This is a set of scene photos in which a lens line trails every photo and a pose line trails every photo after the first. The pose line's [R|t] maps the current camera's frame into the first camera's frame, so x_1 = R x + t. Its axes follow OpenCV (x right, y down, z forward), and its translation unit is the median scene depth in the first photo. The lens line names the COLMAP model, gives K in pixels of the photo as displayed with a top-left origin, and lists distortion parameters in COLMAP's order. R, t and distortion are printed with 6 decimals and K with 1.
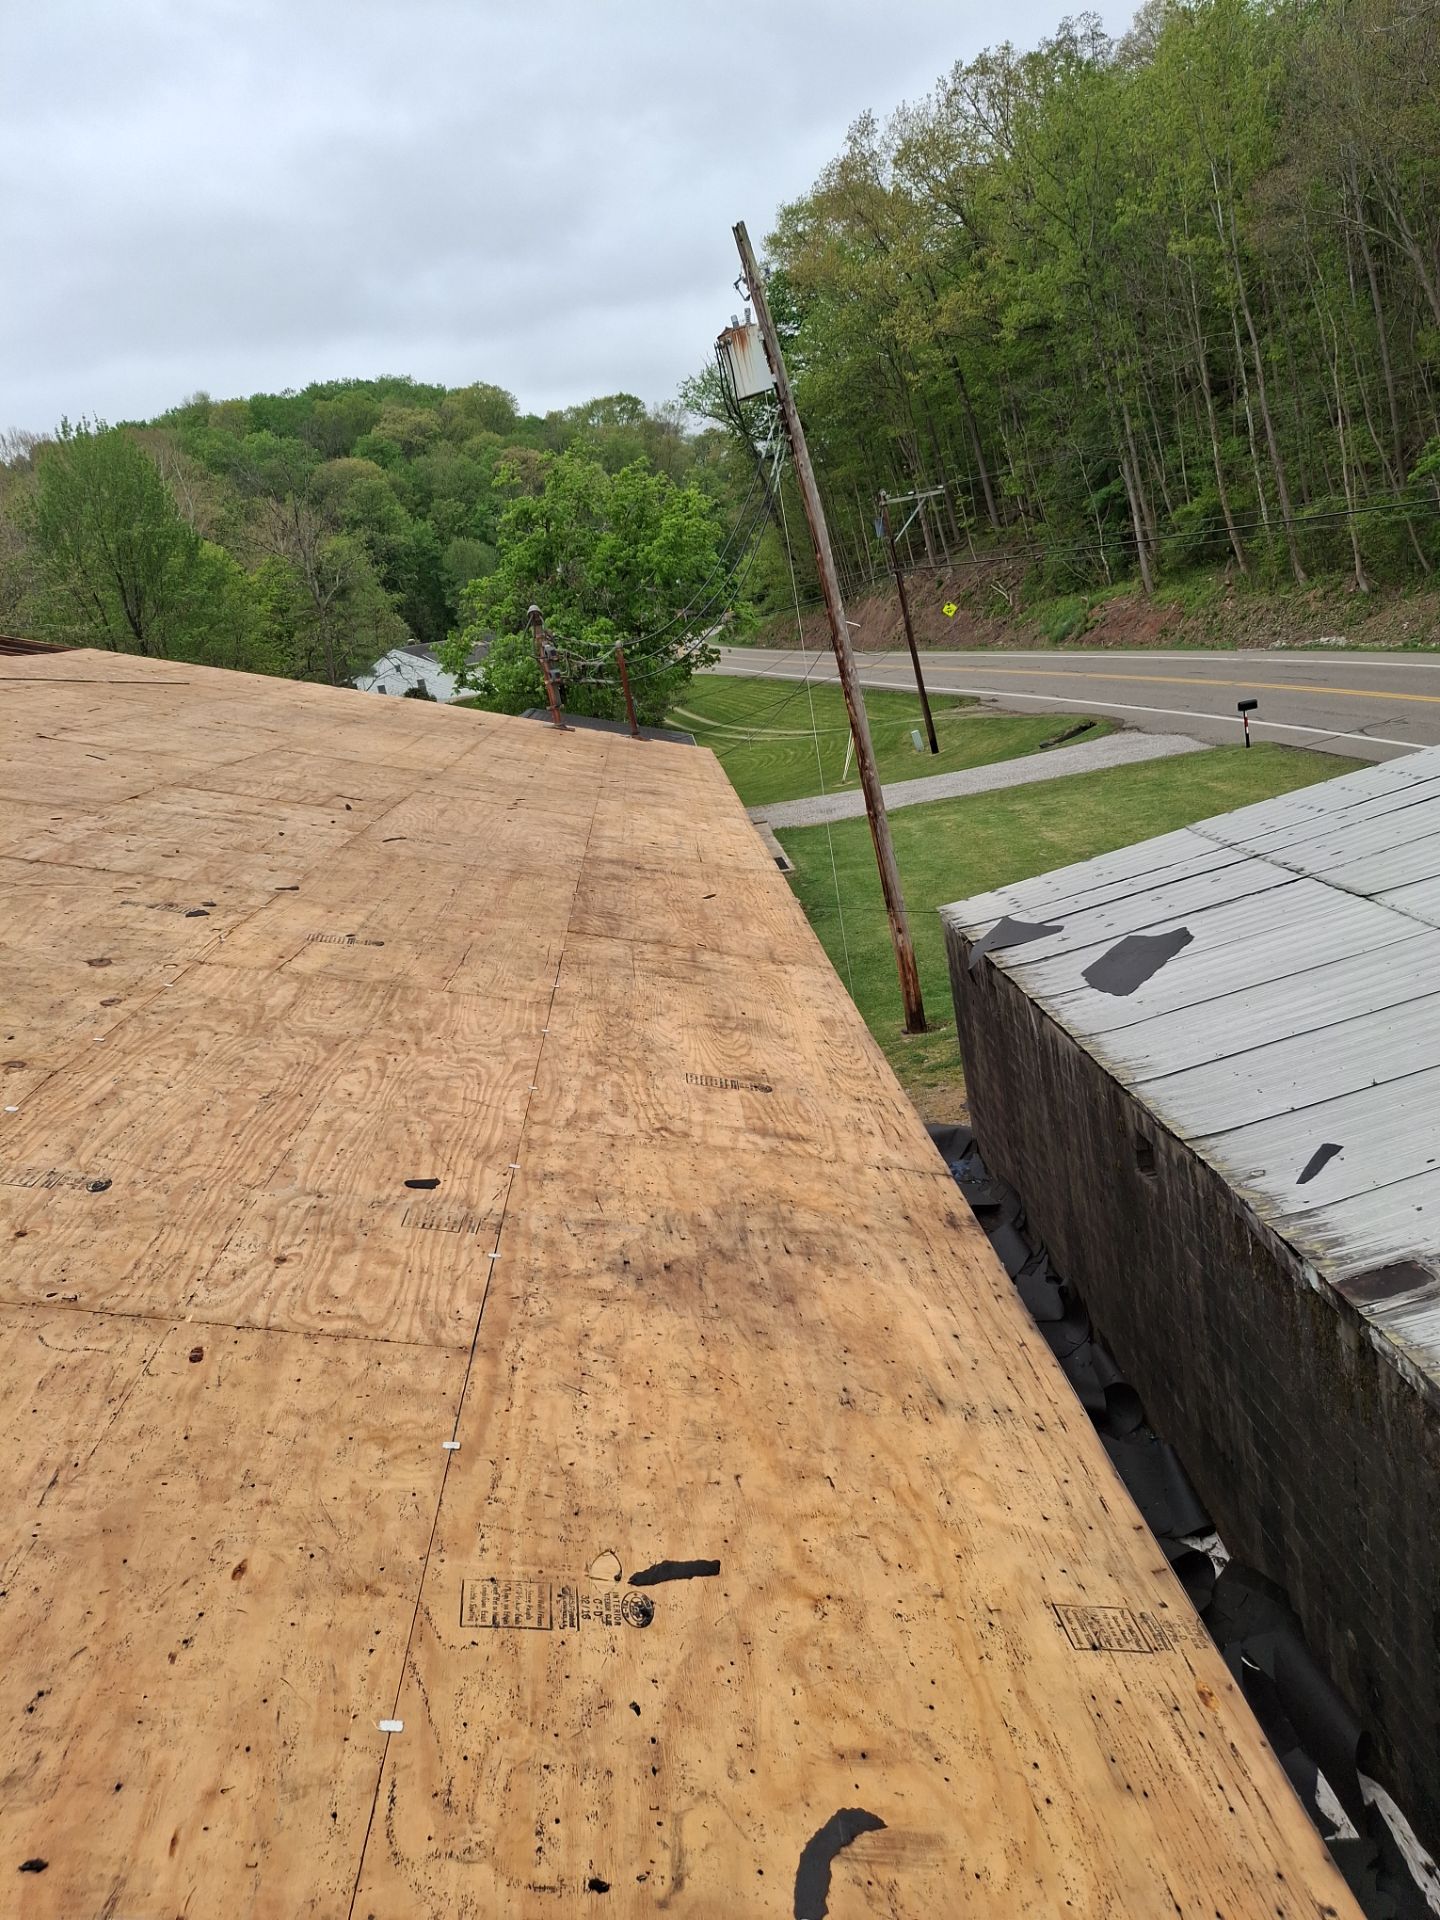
lens RADIAL K [[1386.2, 0, 743.0], [0, 1386.2, 986.8], [0, 0, 1]] dist [-0.008649, -0.053411]
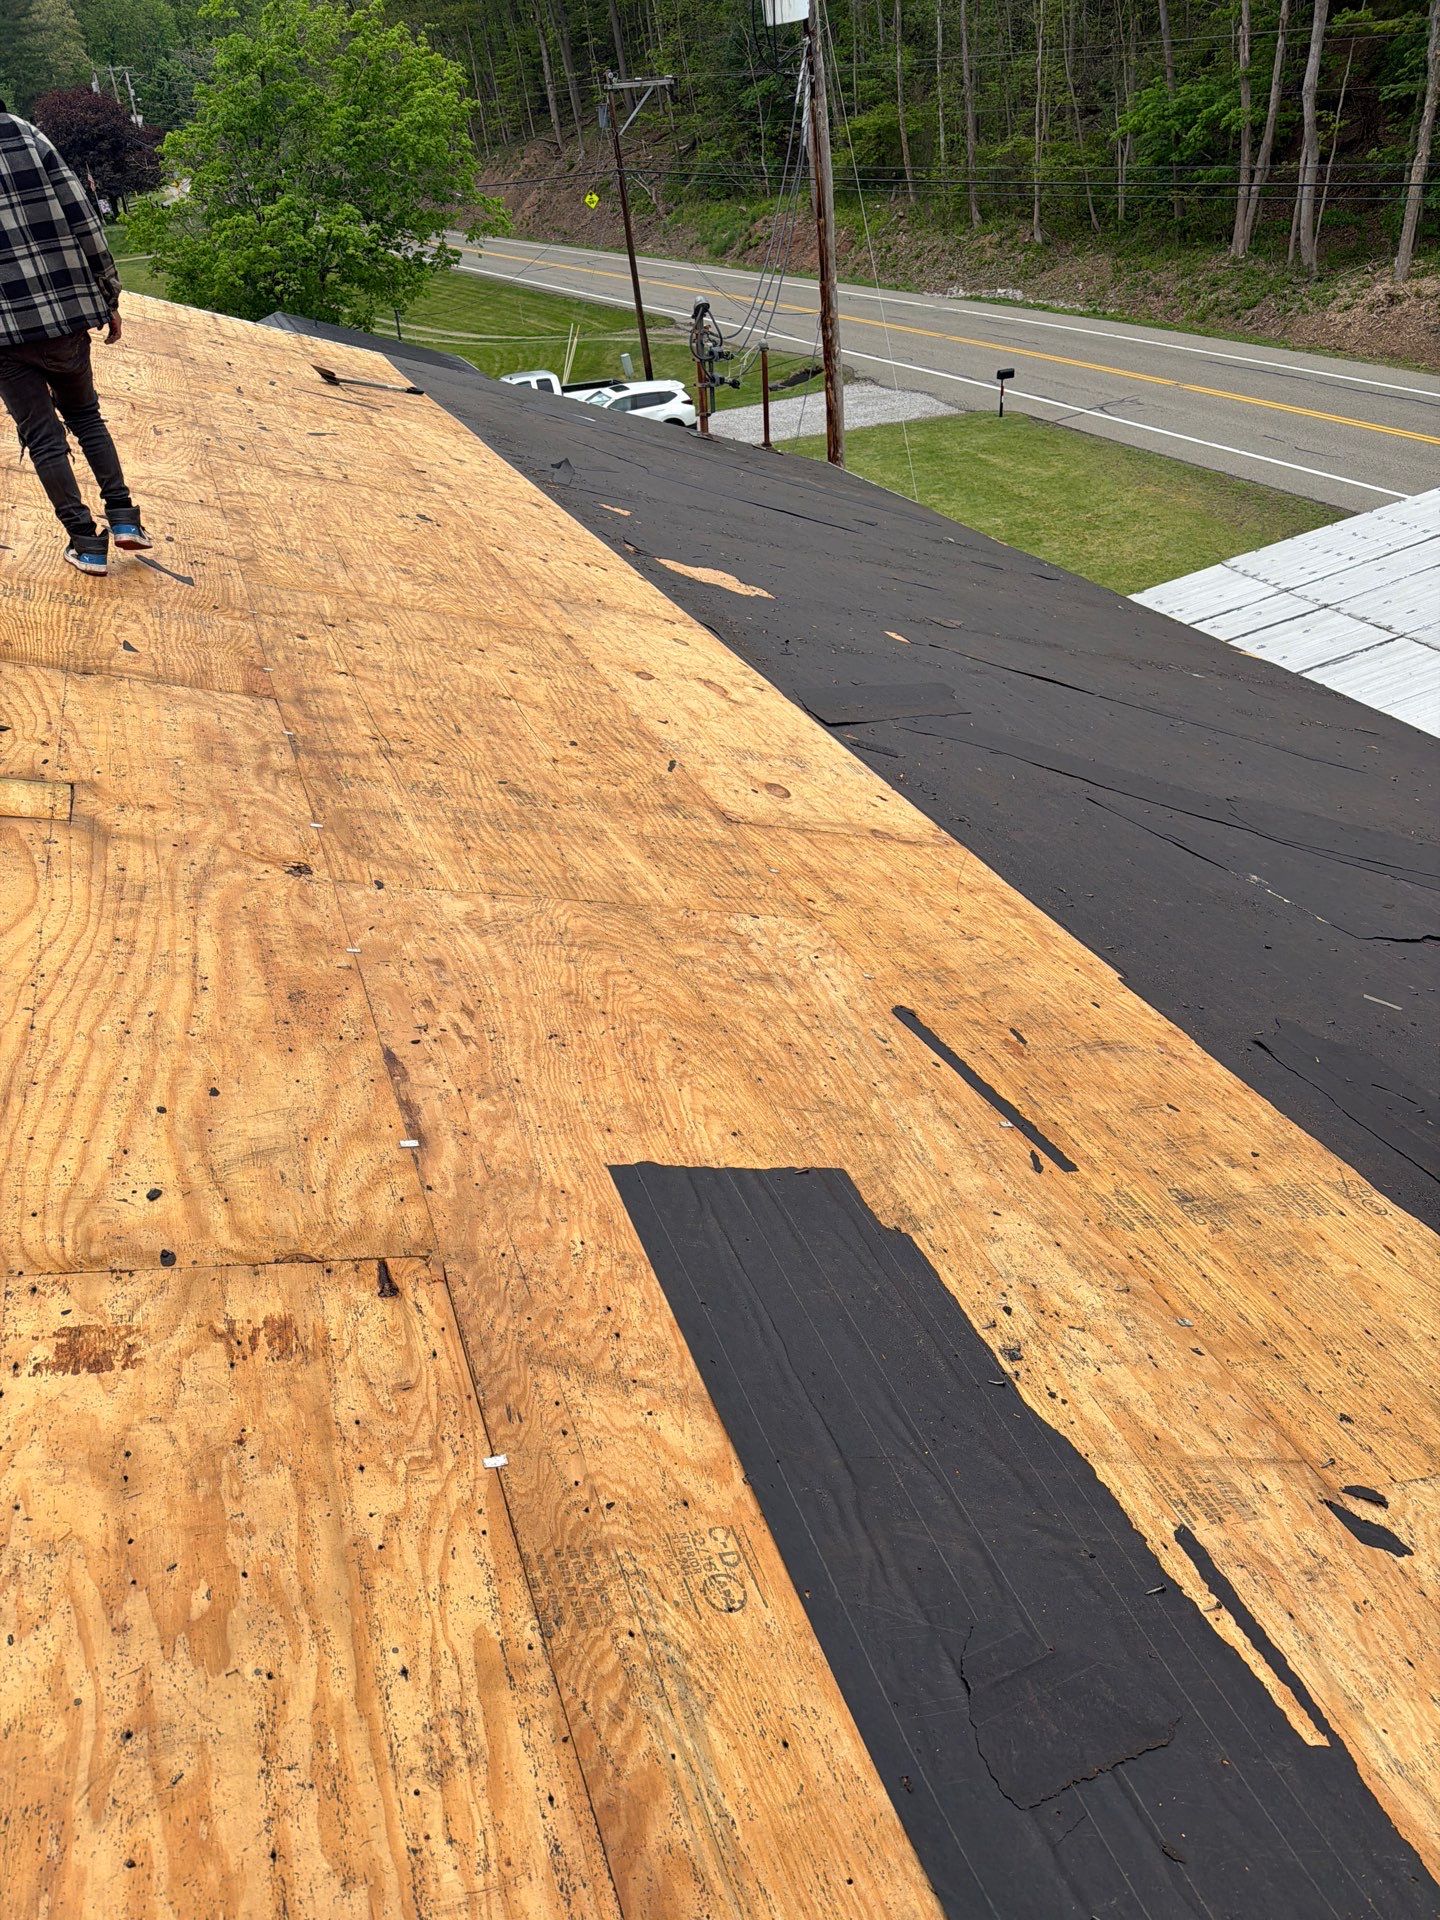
lens RADIAL K [[1301.0, 0, 716.2], [0, 1301.0, 974.2], [0, 0, 1]] dist [0.009797, -0.023151]
pose [[0.949793, -0.062955, 0.306481, -0.089179], [-0.026408, 0.959923, 0.279017, -0.017063], [-0.311763, -0.273102, 0.910065, 0.017009]]
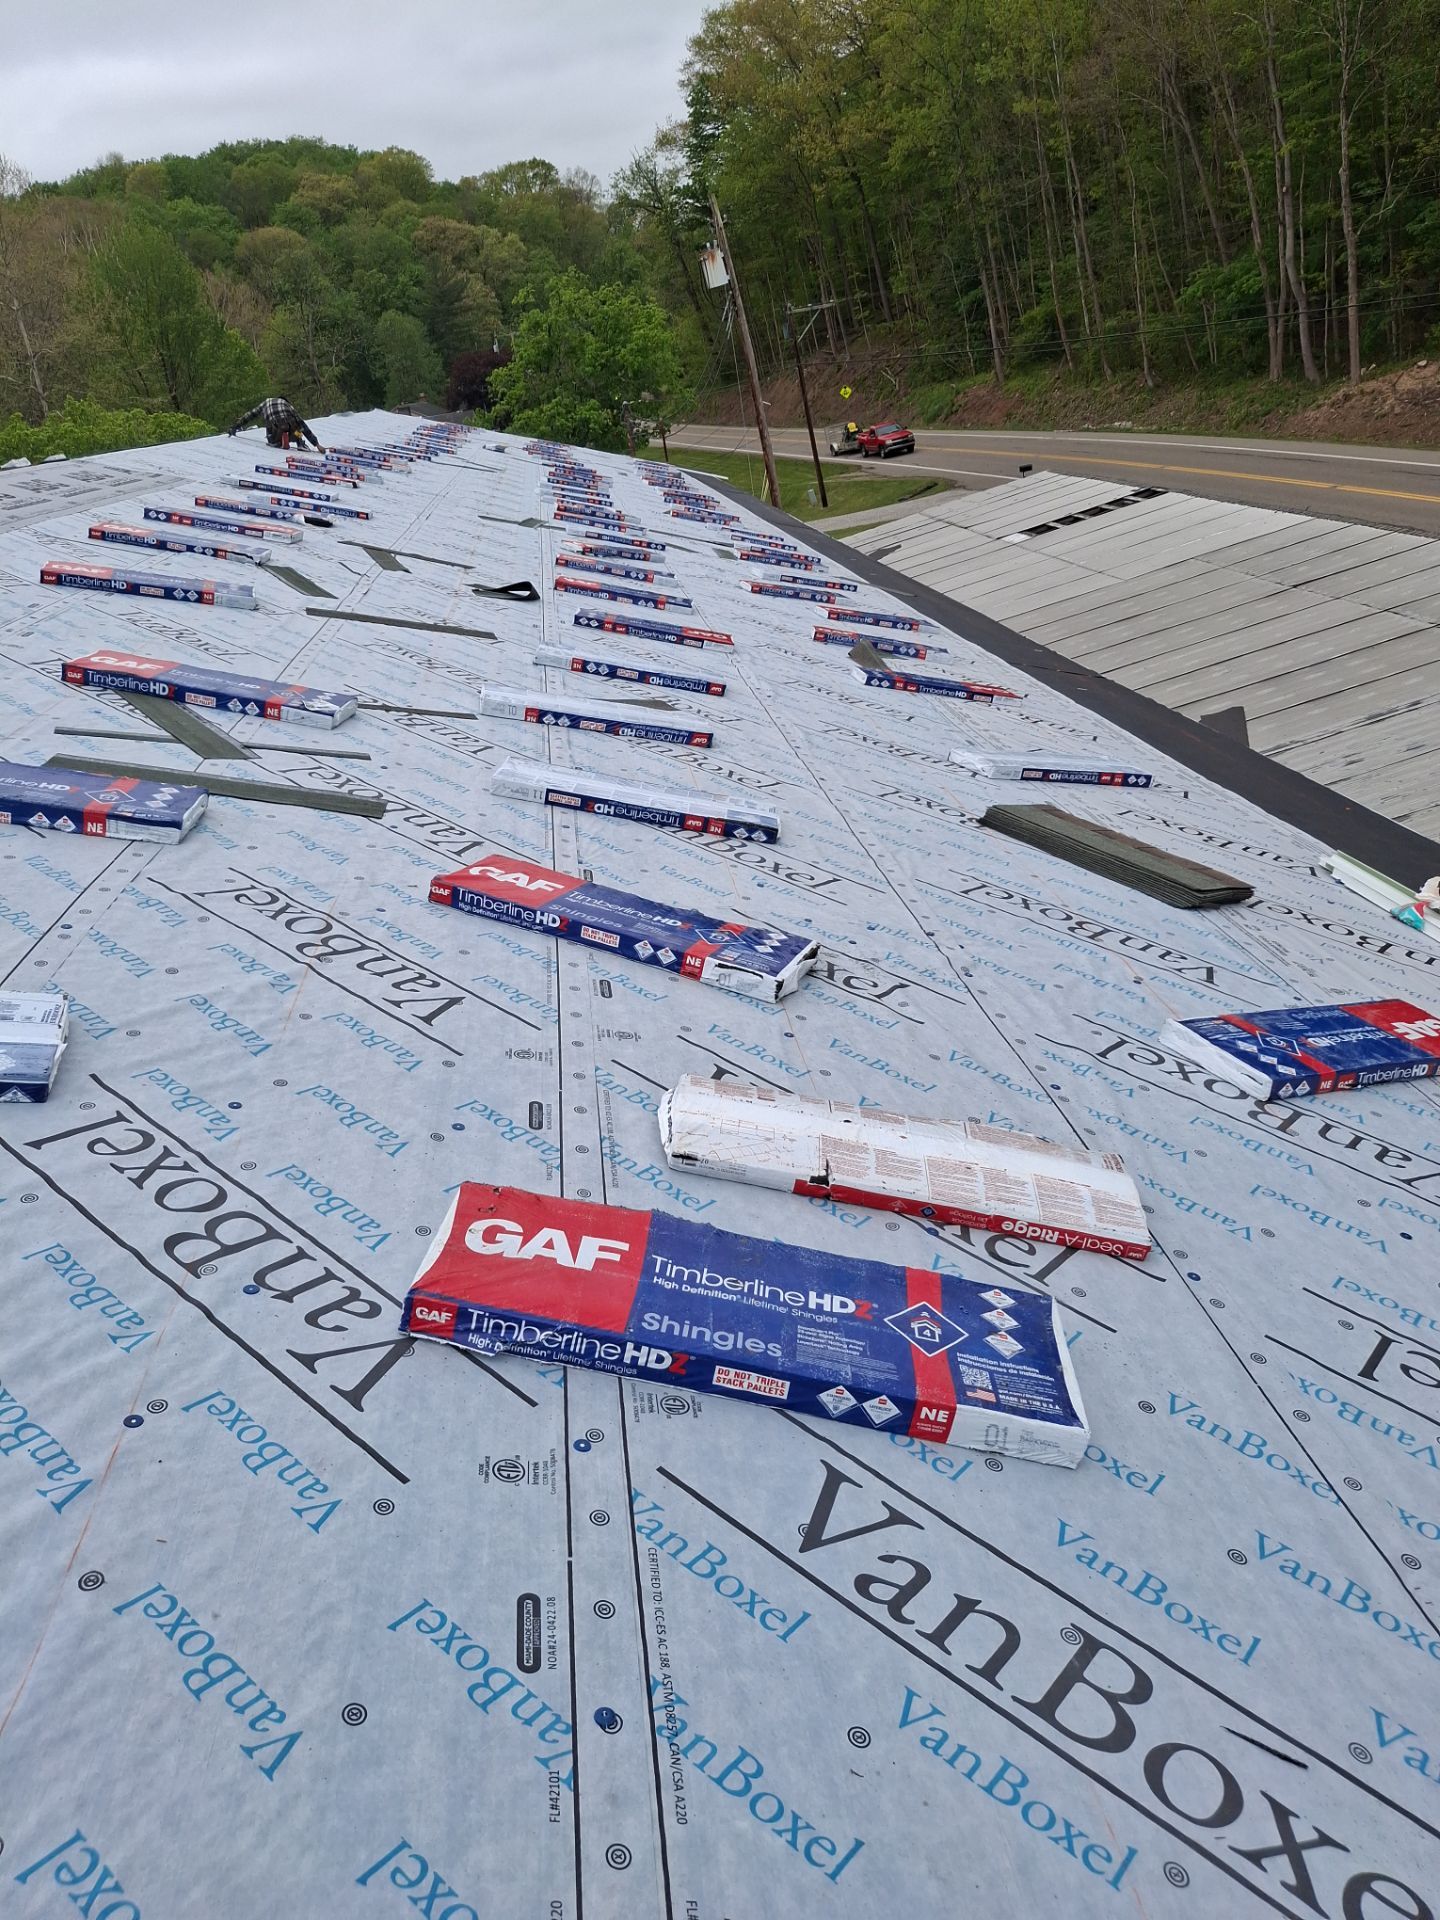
lens RADIAL K [[1386.2, 0, 708.5], [0, 1386.2, 956.6], [0, 0, 1]] dist [-0.008649, -0.053411]
pose [[0.999097, -0.000861, 0.042476, -0.022743], [-0.004564, 0.991833, 0.127460, 0.066952], [-0.042238, -0.127539, 0.990934, -0.272457]]
